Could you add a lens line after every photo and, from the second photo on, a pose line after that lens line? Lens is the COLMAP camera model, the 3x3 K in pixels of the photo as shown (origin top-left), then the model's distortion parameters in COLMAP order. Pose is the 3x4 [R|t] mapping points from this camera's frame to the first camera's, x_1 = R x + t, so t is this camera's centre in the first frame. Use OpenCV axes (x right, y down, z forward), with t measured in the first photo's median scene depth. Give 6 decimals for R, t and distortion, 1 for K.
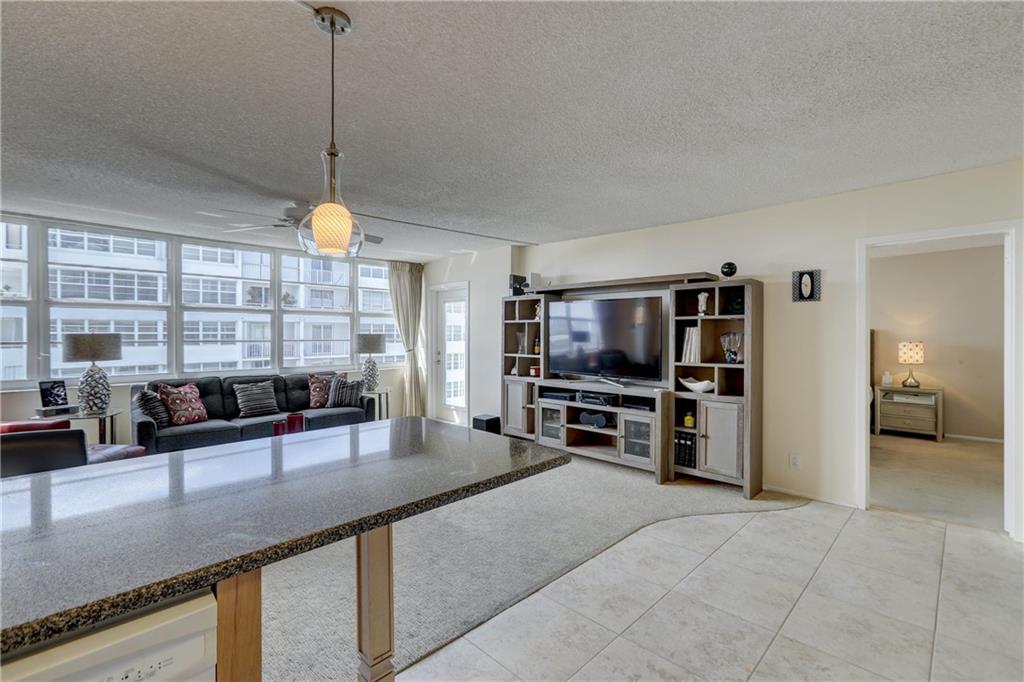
lens RADIAL K [[460.6, 0, 512.4], [0, 460.6, 341.4], [0, 0, 1]] dist [-0.005391, 0.004108]
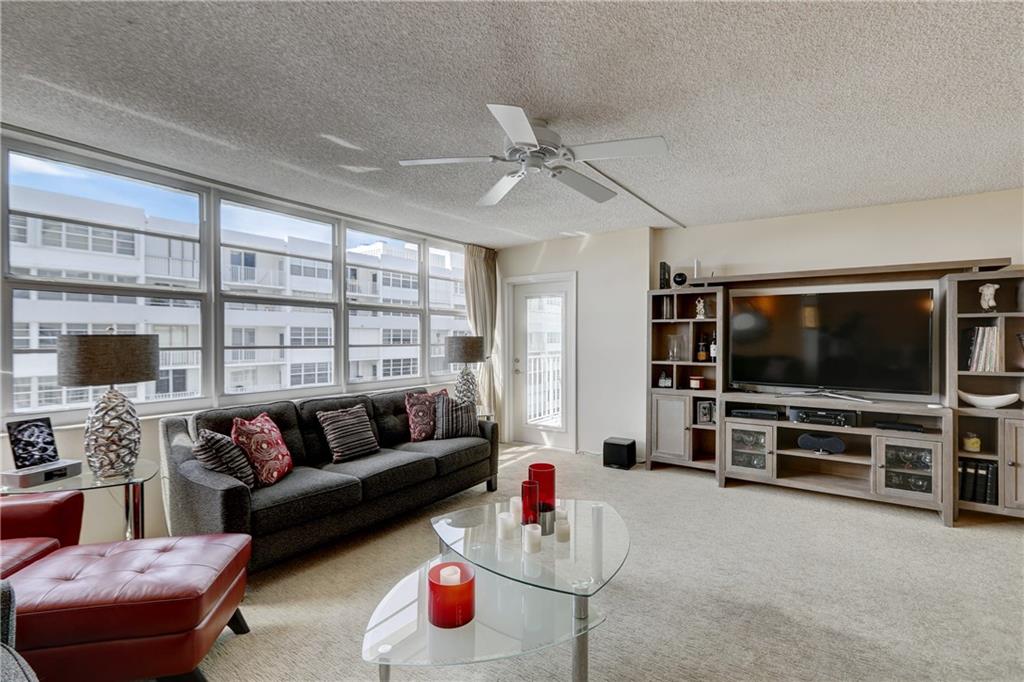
lens RADIAL K [[460.6, 0, 518.6], [0, 460.6, 339.5], [0, 0, 1]] dist [-0.005391, 0.004108]
pose [[0.983242, -0.001755, 0.182298, -0.464719], [0.004238, 0.999904, -0.013230, -0.001443], [-0.182258, 0.013781, 0.983154, 0.305255]]
